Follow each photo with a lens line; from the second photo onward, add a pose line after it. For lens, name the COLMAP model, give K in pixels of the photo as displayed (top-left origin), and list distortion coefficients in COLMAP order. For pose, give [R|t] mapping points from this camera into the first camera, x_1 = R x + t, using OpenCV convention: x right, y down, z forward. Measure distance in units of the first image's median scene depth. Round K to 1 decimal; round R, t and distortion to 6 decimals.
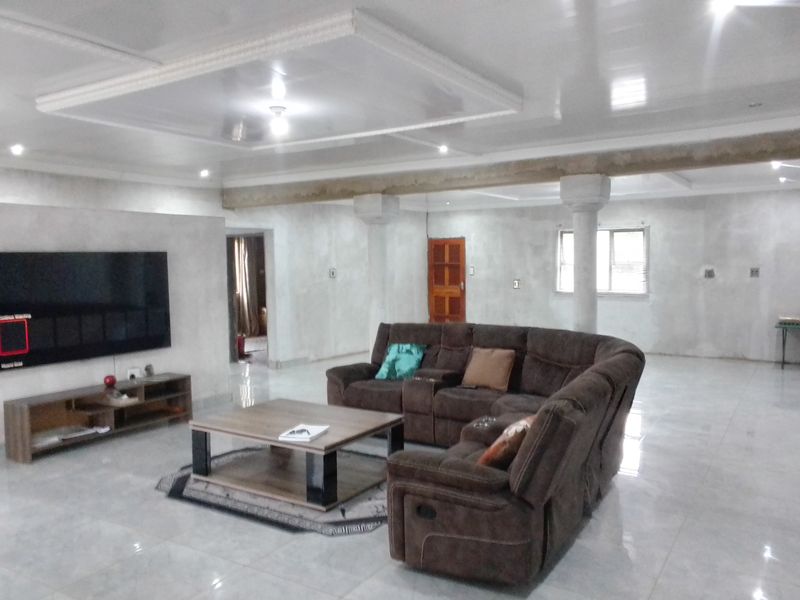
lens RADIAL K [[672.3, 0, 400.0], [0, 672.3, 300.0], [0, 0, 1]] dist [0.011984, 0.002580]
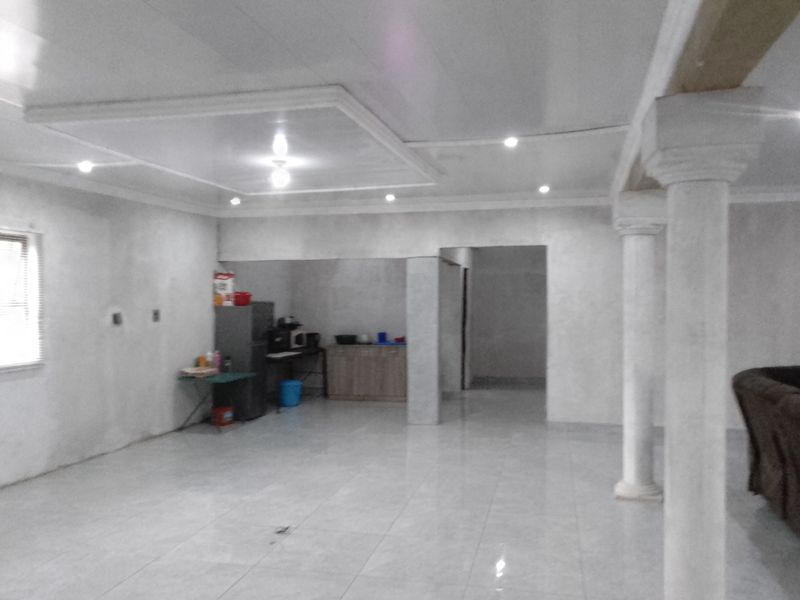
lens RADIAL K [[672.3, 0, 400.0], [0, 672.3, 300.0], [0, 0, 1]] dist [0.011984, 0.002580]
pose [[-0.324627, 0.008786, 0.945801, -0.226559], [0.066813, 0.997672, 0.013665, -0.045344], [-0.943479, 0.067628, -0.324458, 0.903229]]
